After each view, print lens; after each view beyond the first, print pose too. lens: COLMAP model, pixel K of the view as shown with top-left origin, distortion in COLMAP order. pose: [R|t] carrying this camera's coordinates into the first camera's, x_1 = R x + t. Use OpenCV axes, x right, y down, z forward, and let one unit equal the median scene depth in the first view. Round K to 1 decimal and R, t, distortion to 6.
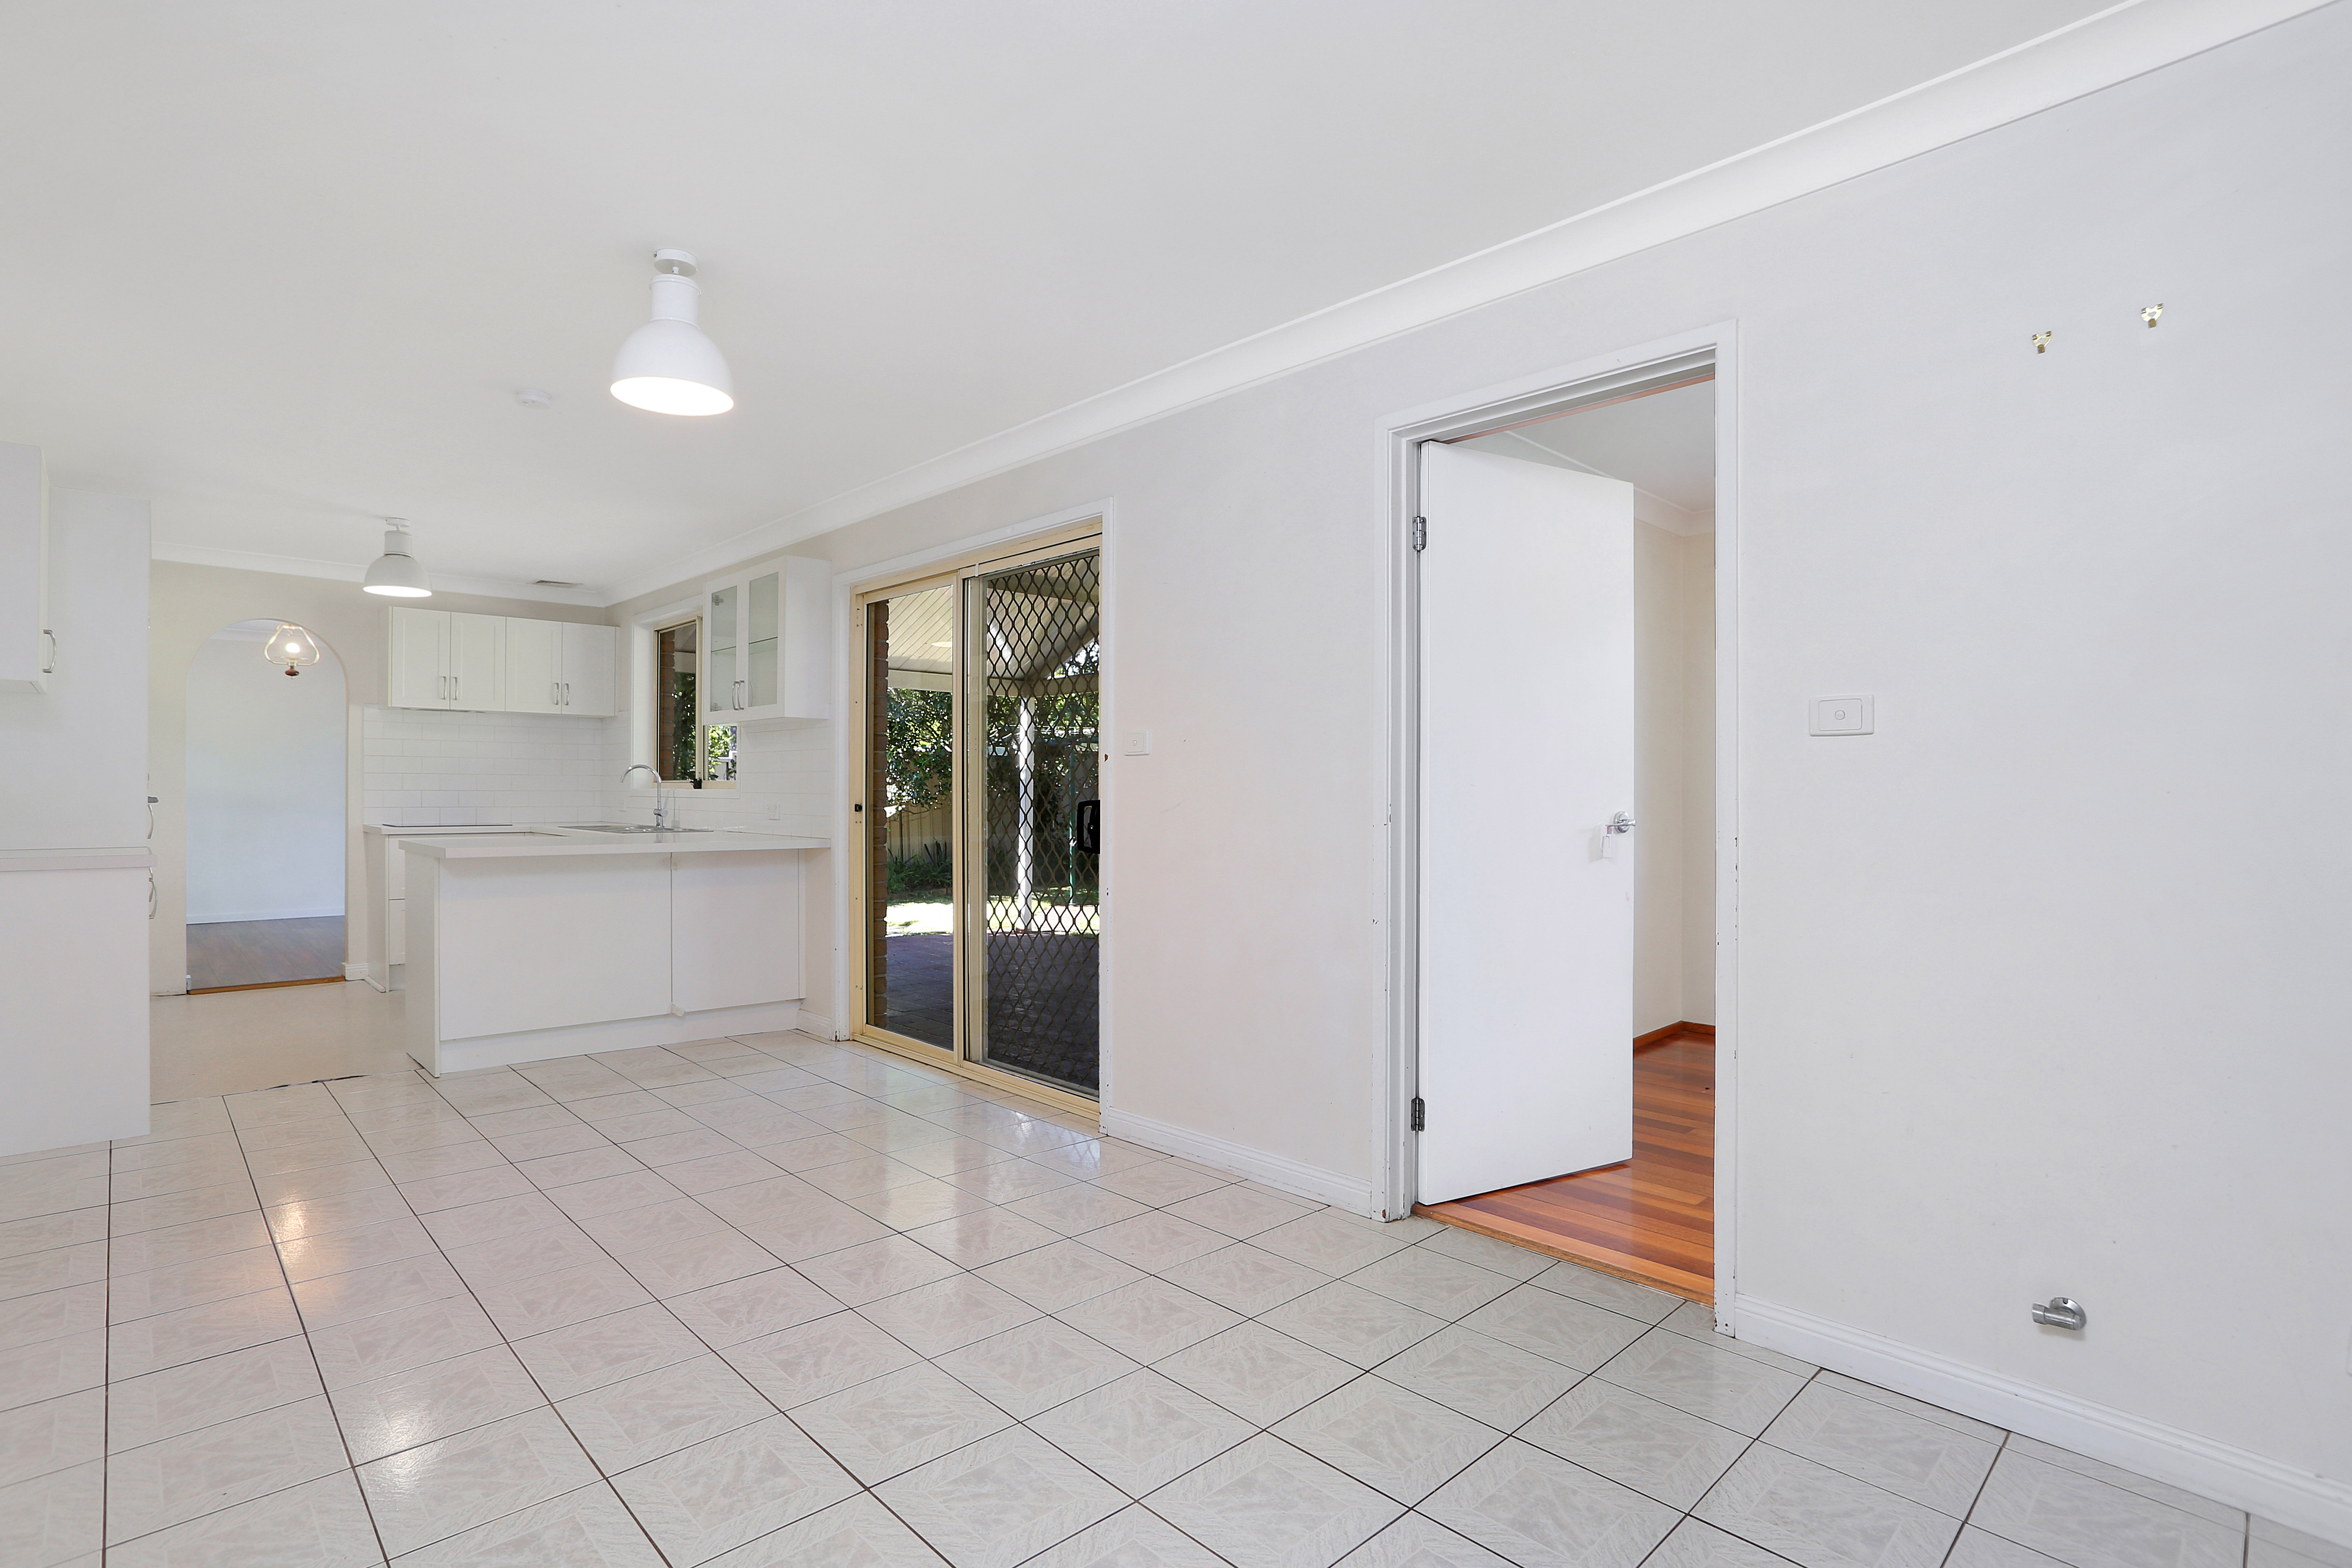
lens RADIAL K [[1160.9, 0, 1173.5], [0, 1160.9, 784.9], [0, 0, 1]] dist [0.000604, 0.001138]
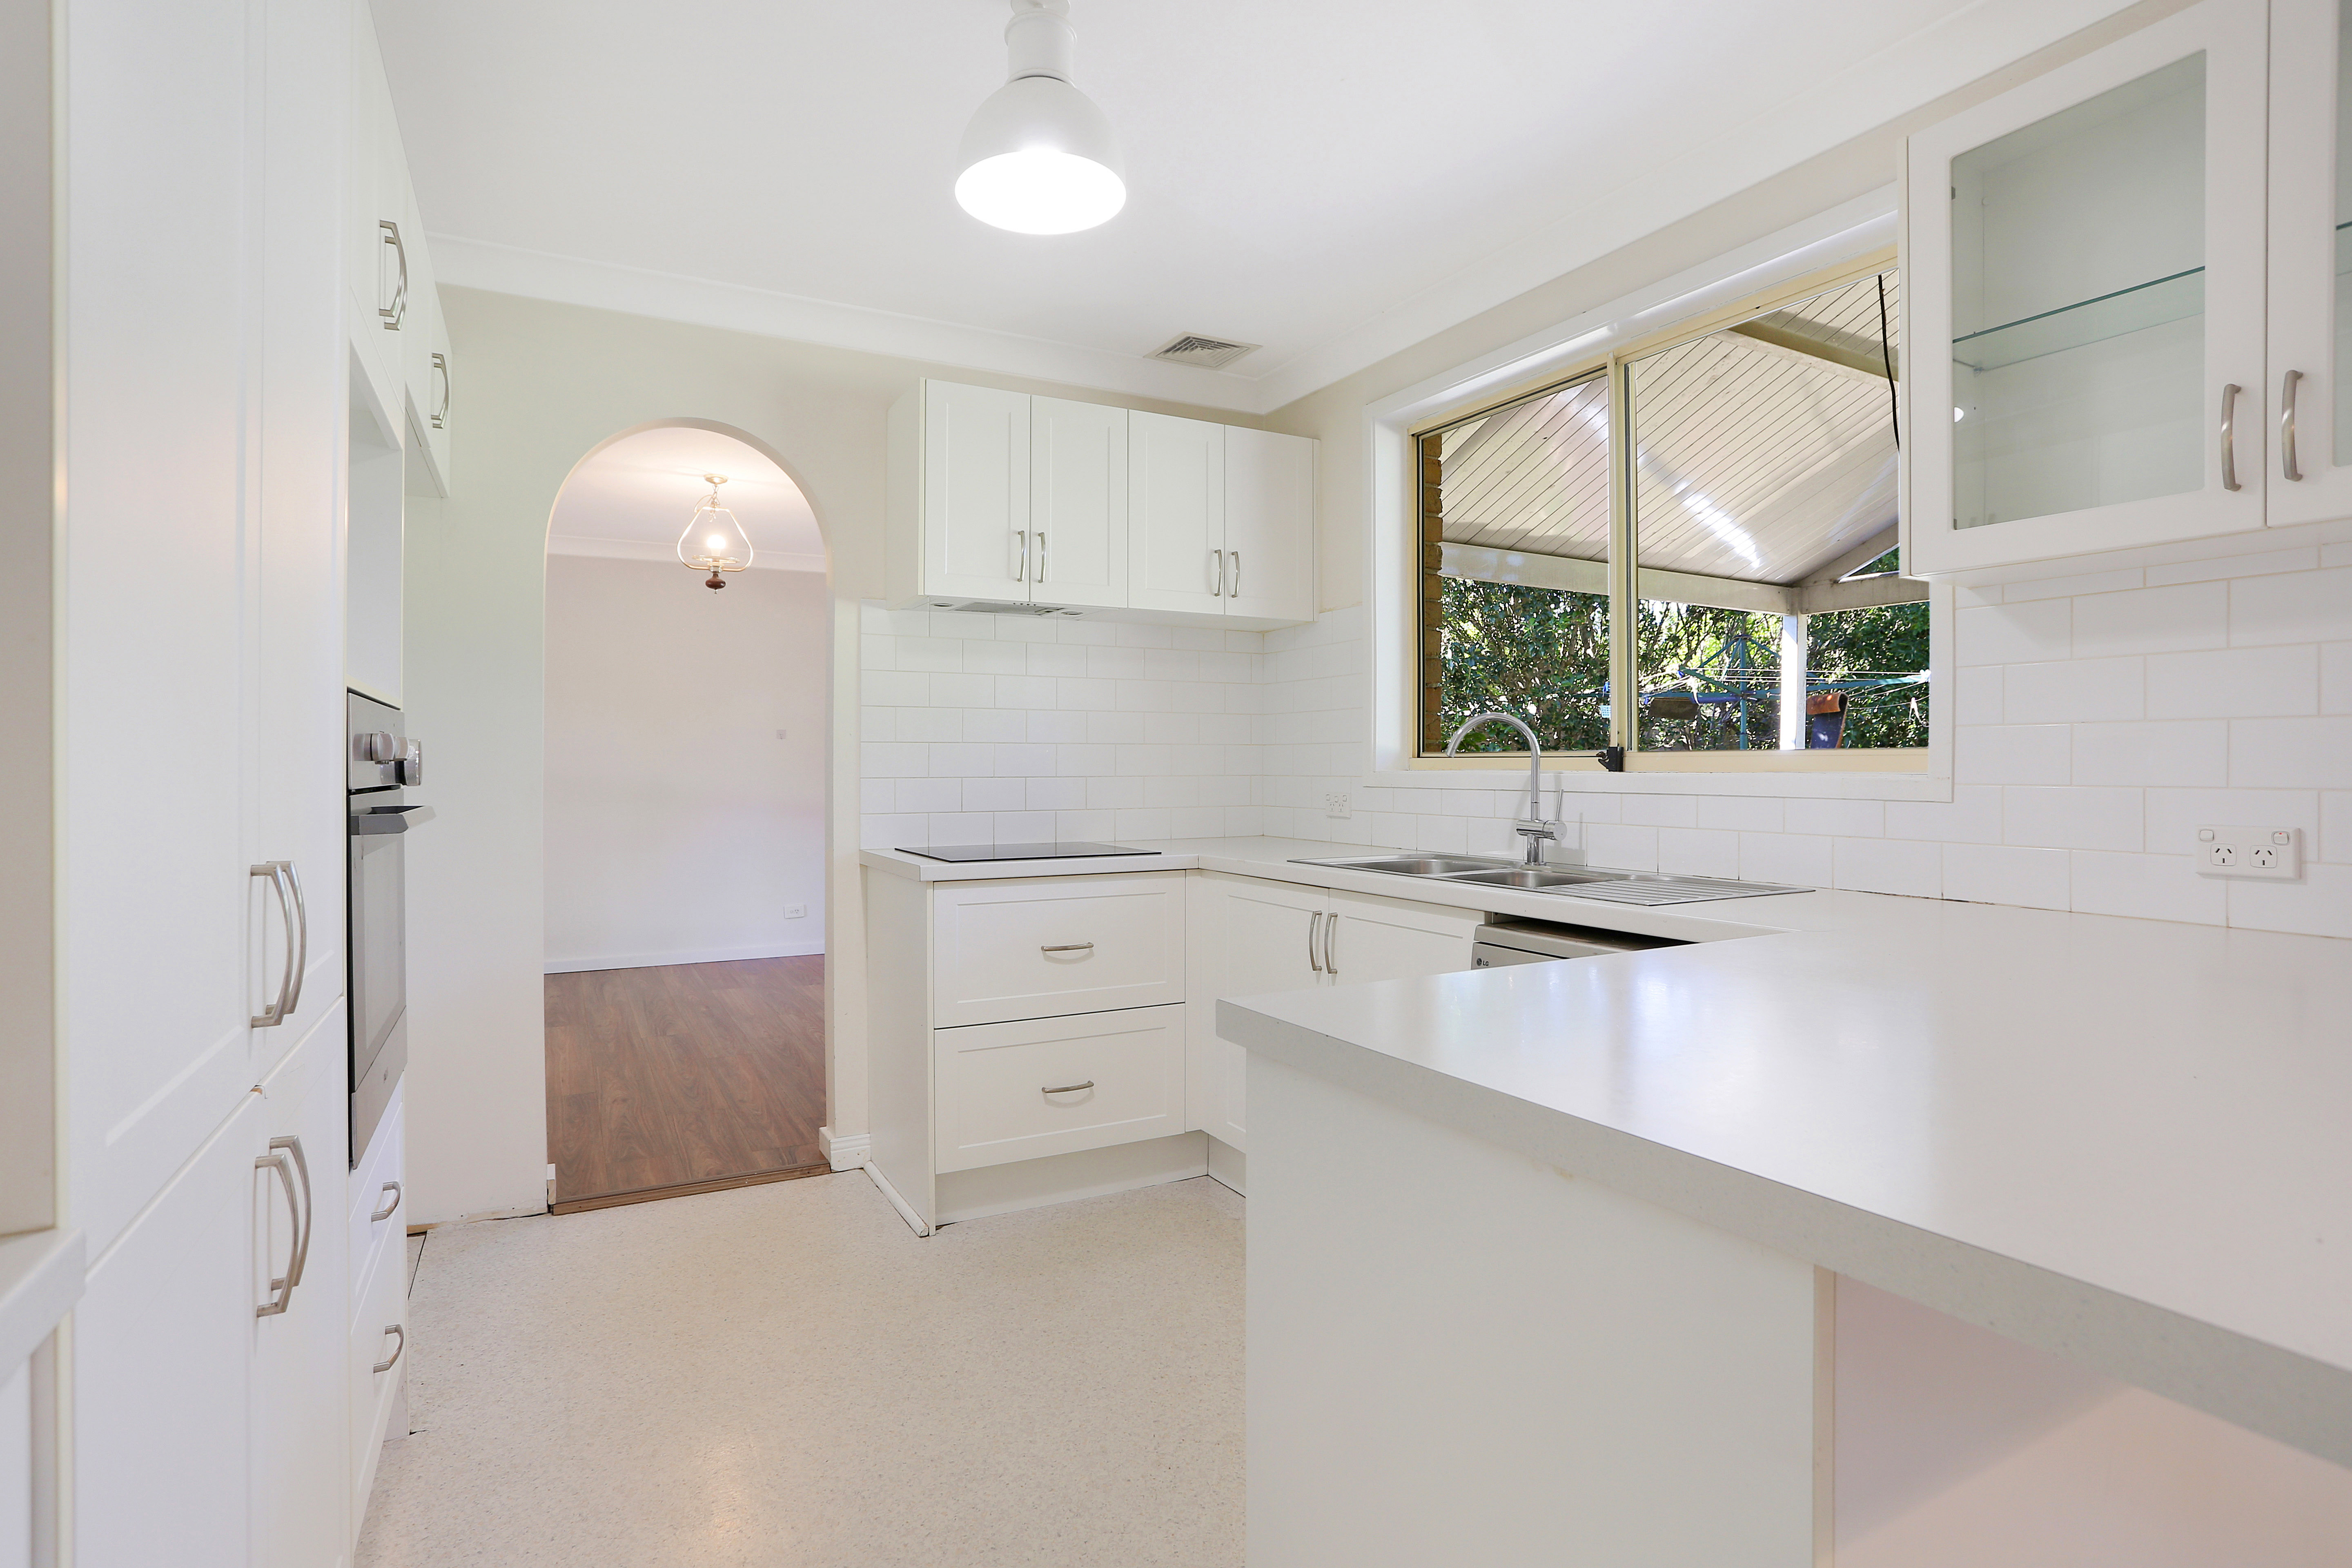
lens RADIAL K [[1160.9, 0, 1178.8], [0, 1160.9, 780.0], [0, 0, 1]] dist [0.000604, 0.001138]
pose [[0.970915, -0.000254, -0.239425, -0.450928], [0.001289, 0.999990, 0.004167, 0.004184], [0.239422, -0.004354, 0.970906, 0.558539]]
